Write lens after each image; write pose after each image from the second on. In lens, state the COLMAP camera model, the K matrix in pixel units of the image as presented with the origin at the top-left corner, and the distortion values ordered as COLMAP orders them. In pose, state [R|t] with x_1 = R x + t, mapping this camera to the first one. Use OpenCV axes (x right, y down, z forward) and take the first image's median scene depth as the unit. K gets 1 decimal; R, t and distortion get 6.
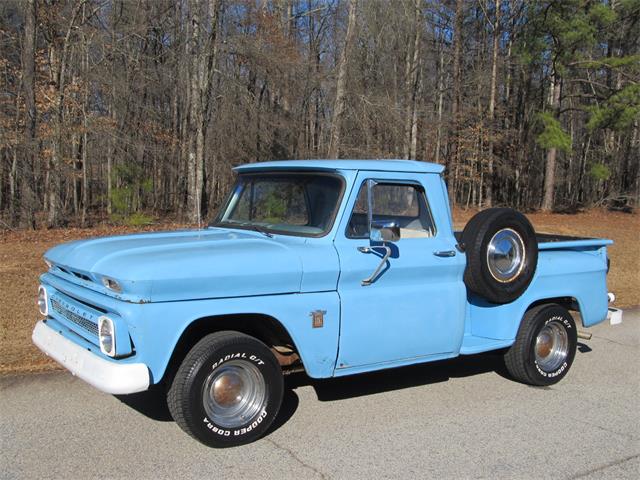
lens RADIAL K [[813.4, 0, 322.8], [0, 813.4, 242.3], [0, 0, 1]] dist [-0.178117, 0.000000]
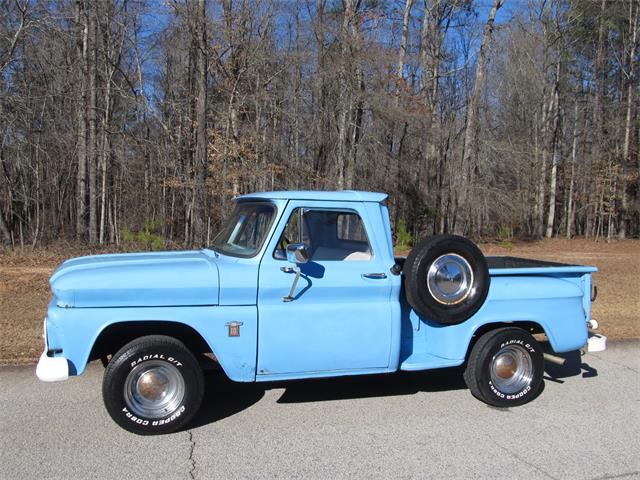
lens RADIAL K [[658.1, 0, 321.5], [0, 658.1, 238.0], [0, 0, 1]] dist [-0.078356, 0.000000]
pose [[0.954342, 0.007817, -0.298614, 0.340568], [-0.021165, 0.998915, -0.041489, 0.001900], [0.297966, 0.045915, 0.953472, 0.133455]]
